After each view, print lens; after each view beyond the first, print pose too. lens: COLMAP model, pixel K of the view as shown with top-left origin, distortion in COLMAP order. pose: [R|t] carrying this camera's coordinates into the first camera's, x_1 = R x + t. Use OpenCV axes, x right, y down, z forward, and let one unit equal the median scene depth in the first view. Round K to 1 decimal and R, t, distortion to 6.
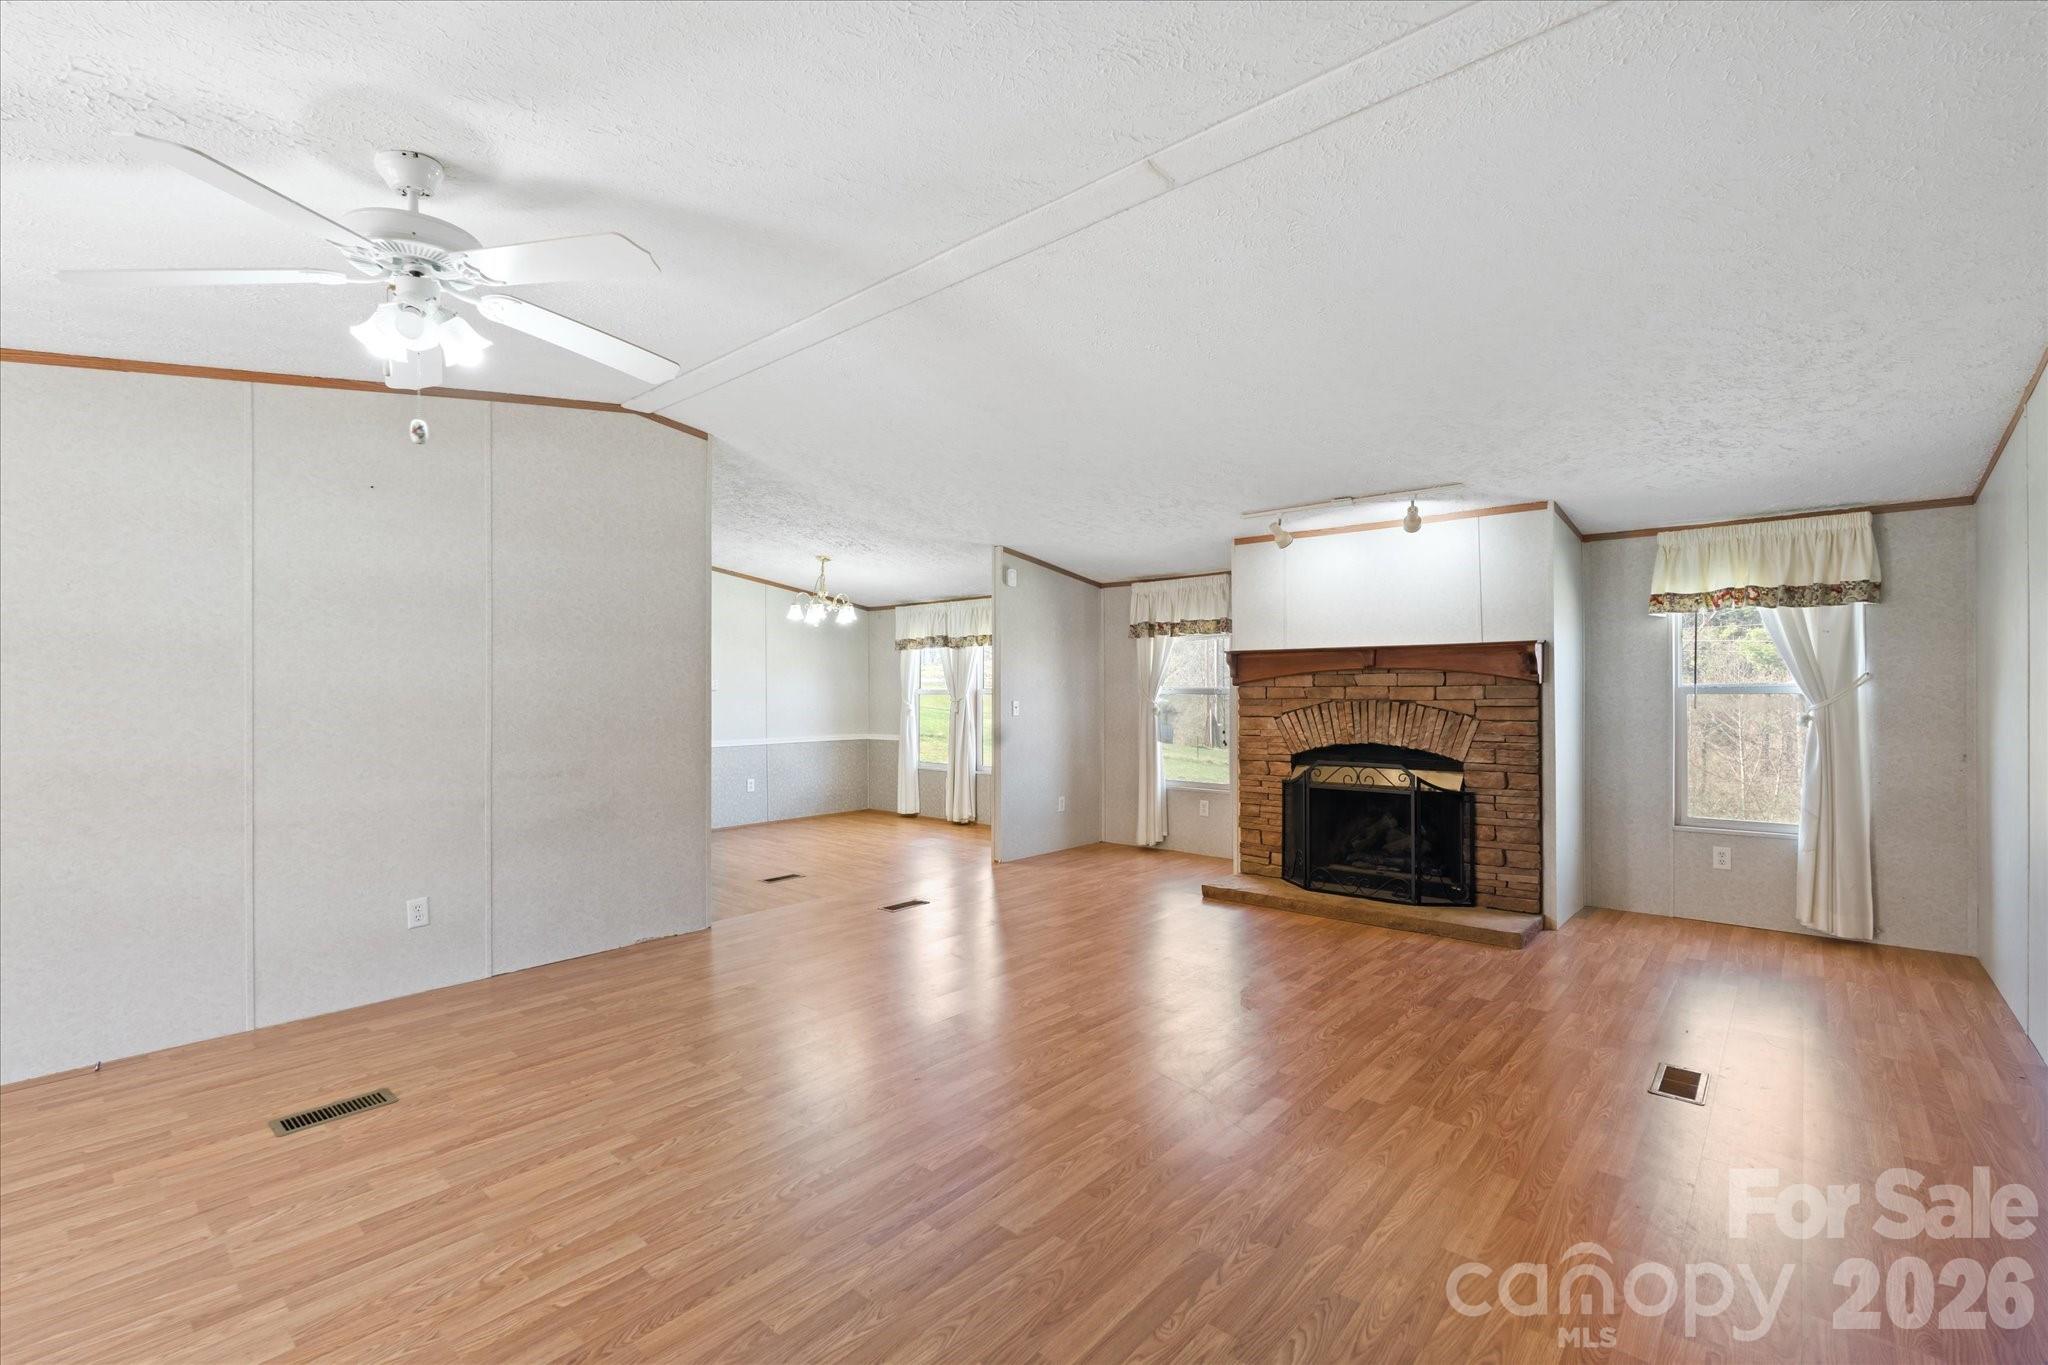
lens RADIAL K [[895.0, 0, 1022.9], [0, 895.0, 684.1], [0, 0, 1]] dist [-0.001913, -0.000128]
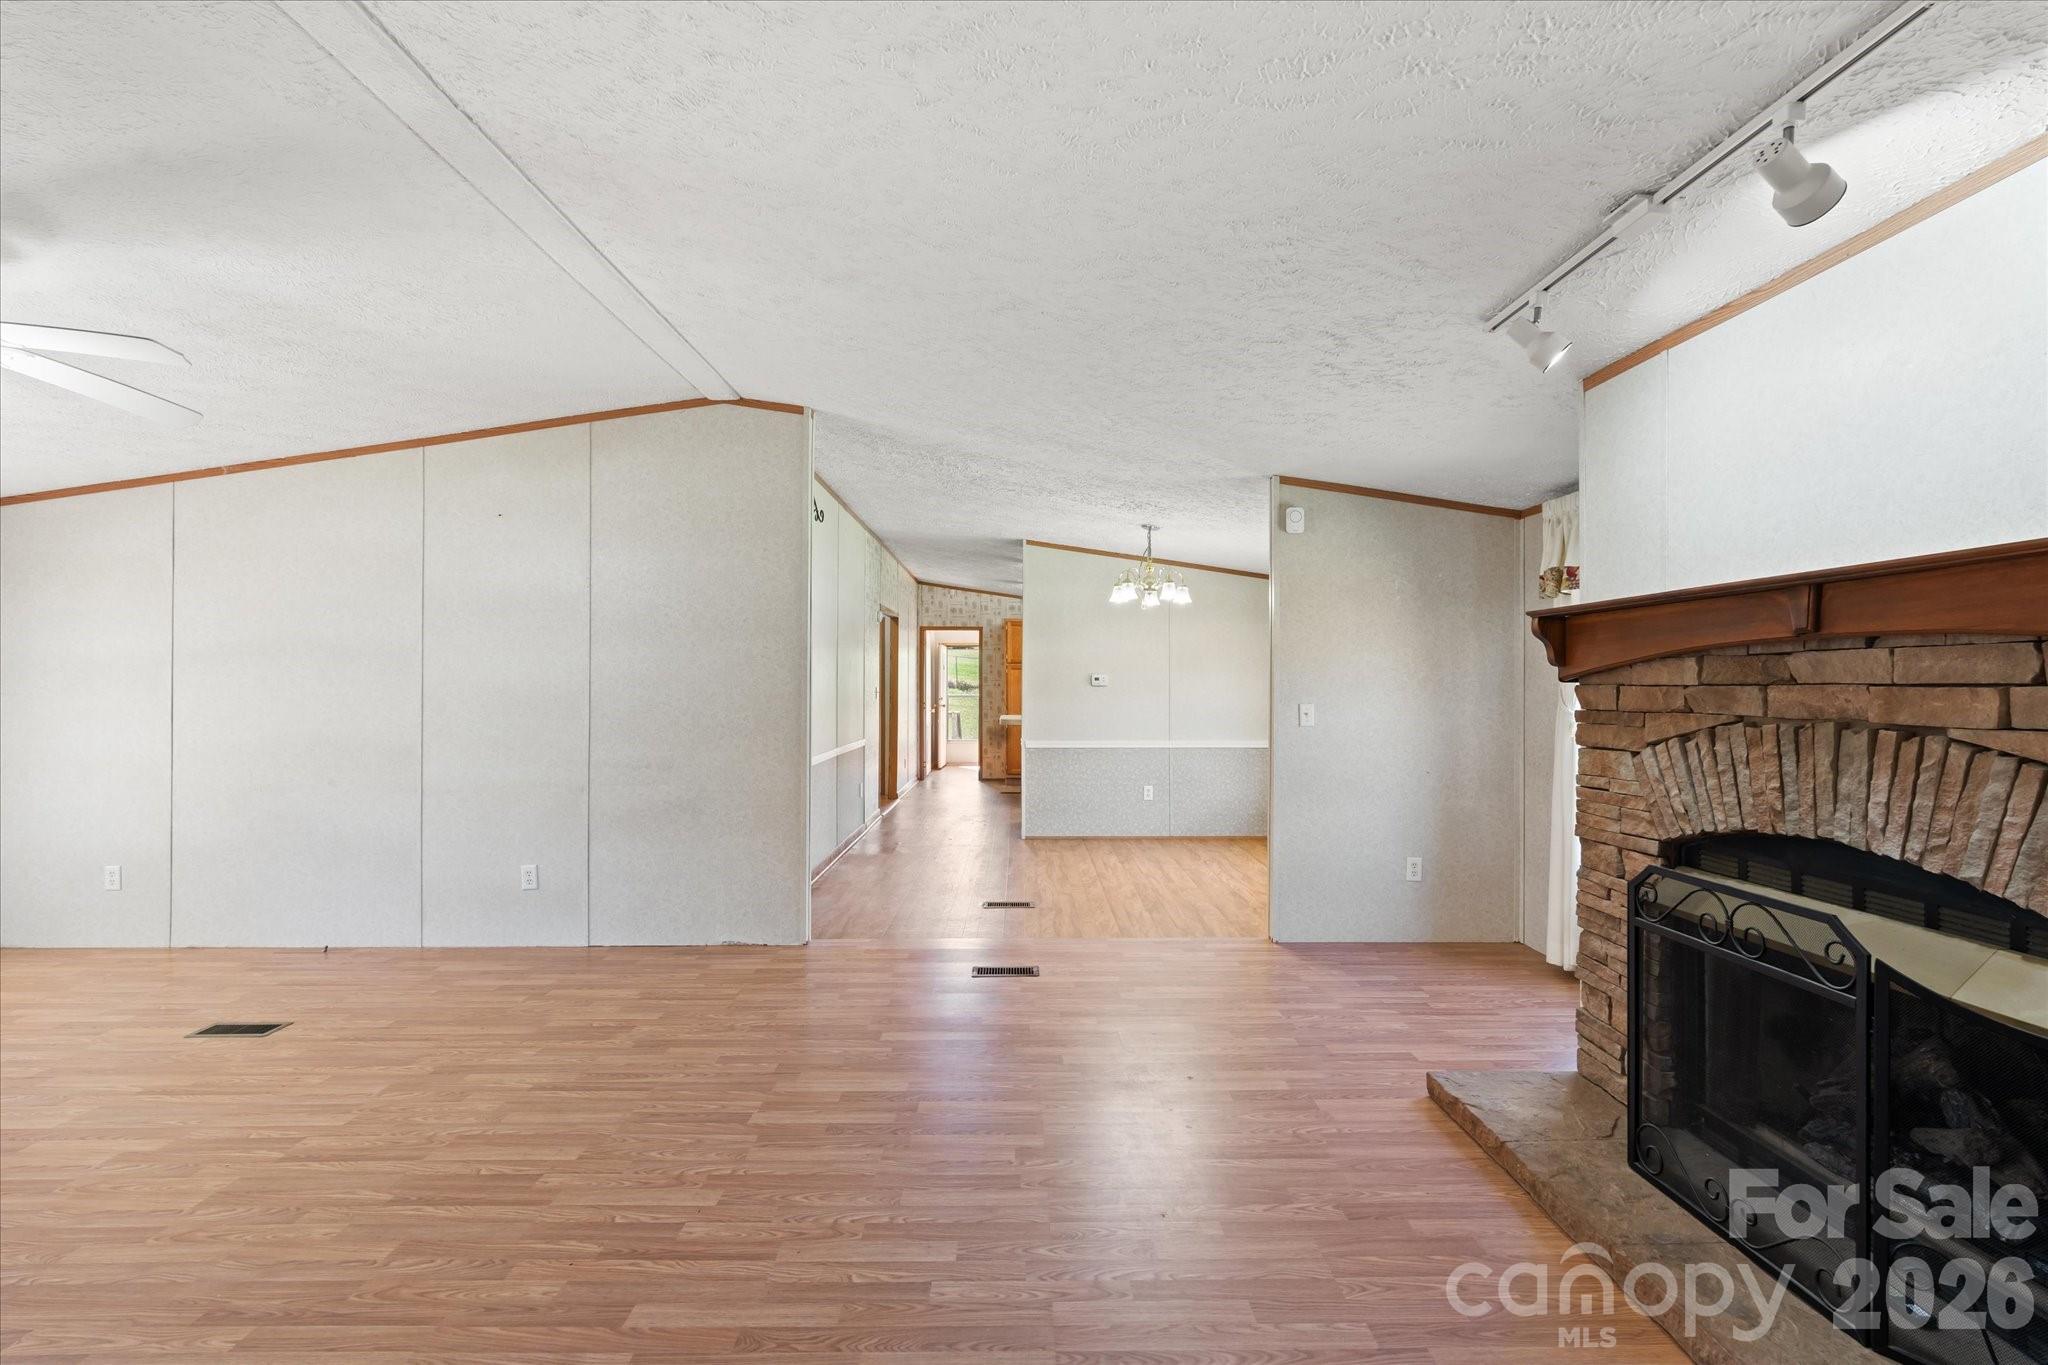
lens RADIAL K [[897.9, 0, 1025.9], [0, 897.9, 673.4], [0, 0, 1]] dist [-0.000728, 0.000070]
pose [[0.667676, -0.004833, -0.744436, 0.441724], [-0.000034, 0.999979, -0.006523, 0.000121], [0.744452, 0.004381, 0.667662, 0.503531]]
